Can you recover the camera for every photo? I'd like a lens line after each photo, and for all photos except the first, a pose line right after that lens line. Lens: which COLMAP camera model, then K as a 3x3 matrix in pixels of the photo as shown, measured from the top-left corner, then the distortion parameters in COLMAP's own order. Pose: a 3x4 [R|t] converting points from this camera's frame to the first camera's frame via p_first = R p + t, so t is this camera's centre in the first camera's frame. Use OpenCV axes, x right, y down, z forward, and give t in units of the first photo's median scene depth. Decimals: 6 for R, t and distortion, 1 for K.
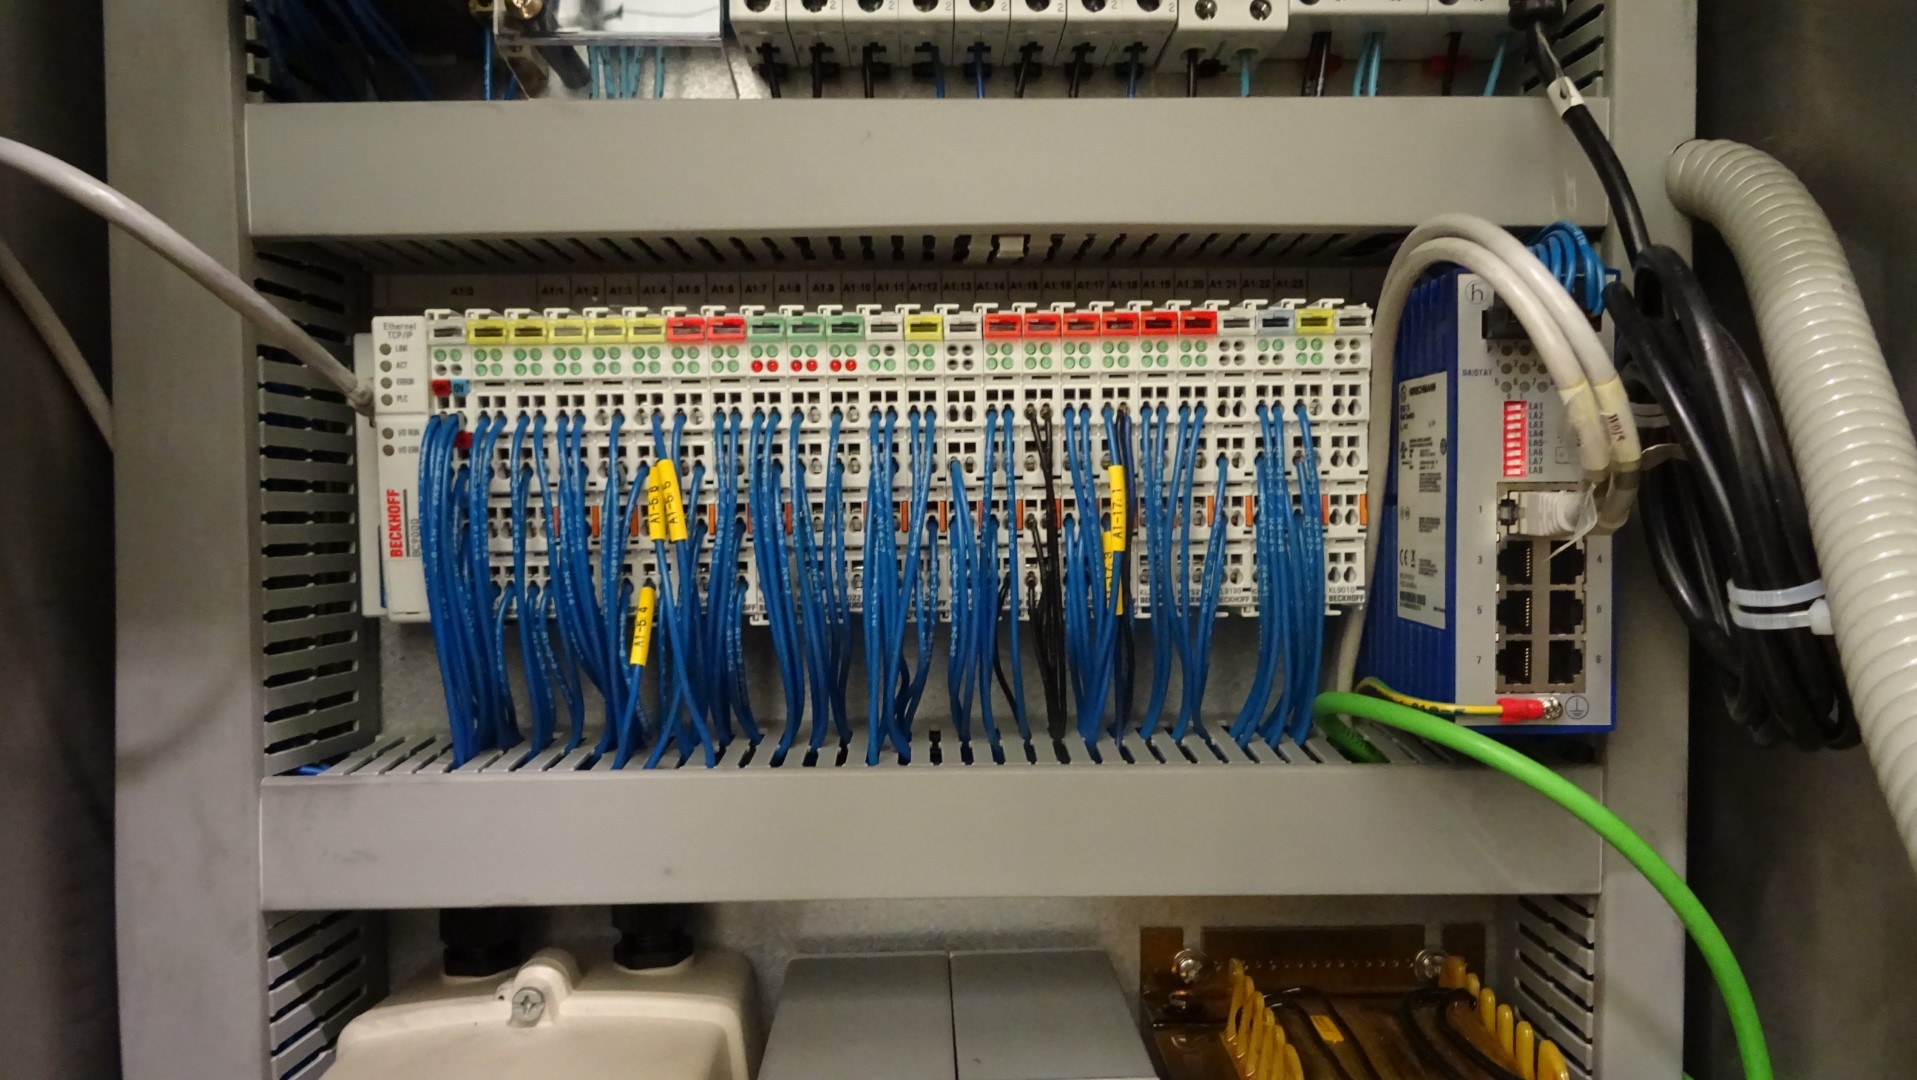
lens RADIAL K [[1387.1, 0, 949.3], [0, 1387.1, 546.2], [0, 0, 1]] dist [-0.009720, -0.004044]
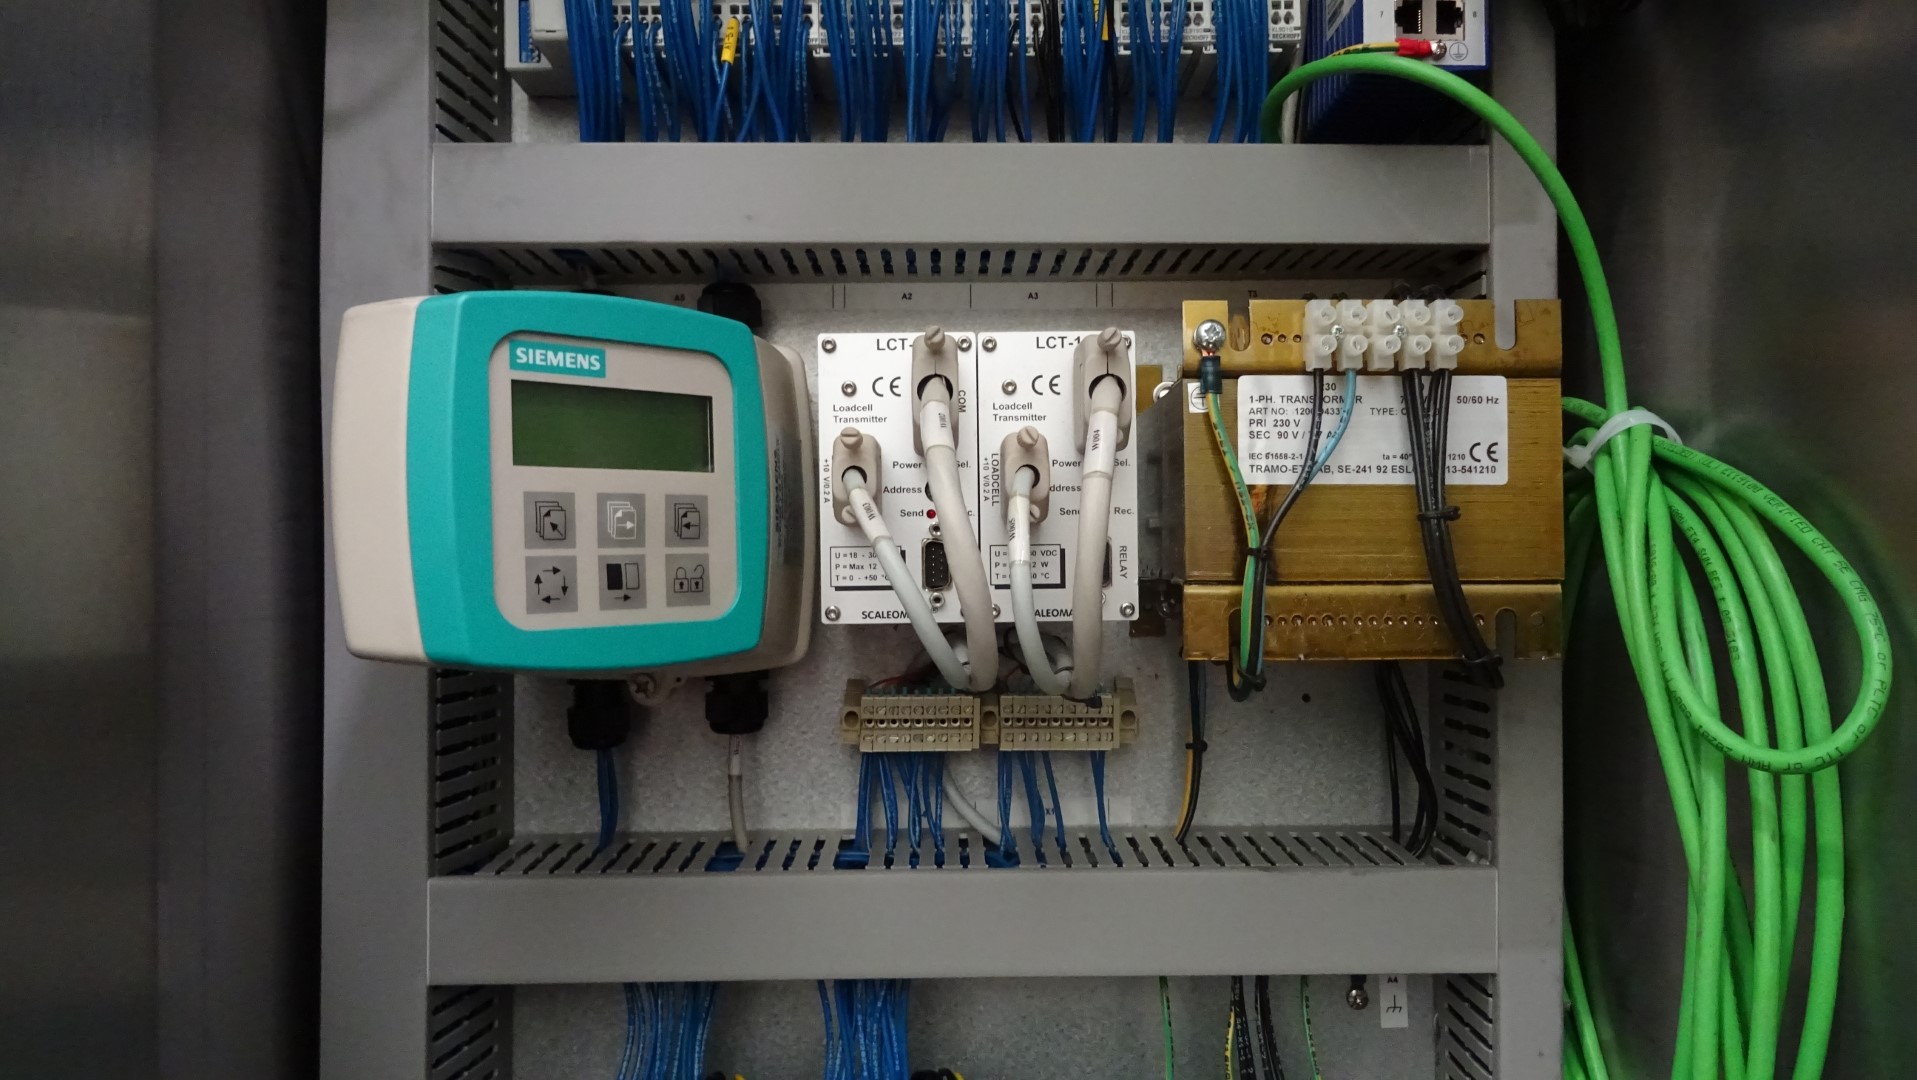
lens RADIAL K [[1377.4, 0, 959.3], [0, 1377.4, 553.3], [0, 0, 1]] dist [-0.005731, -0.003533]
pose [[0.999863, -0.003296, -0.016201, 0.008407], [0.002250, 0.997936, -0.064172, 0.590328], [0.016379, 0.064127, 0.997807, -0.222775]]
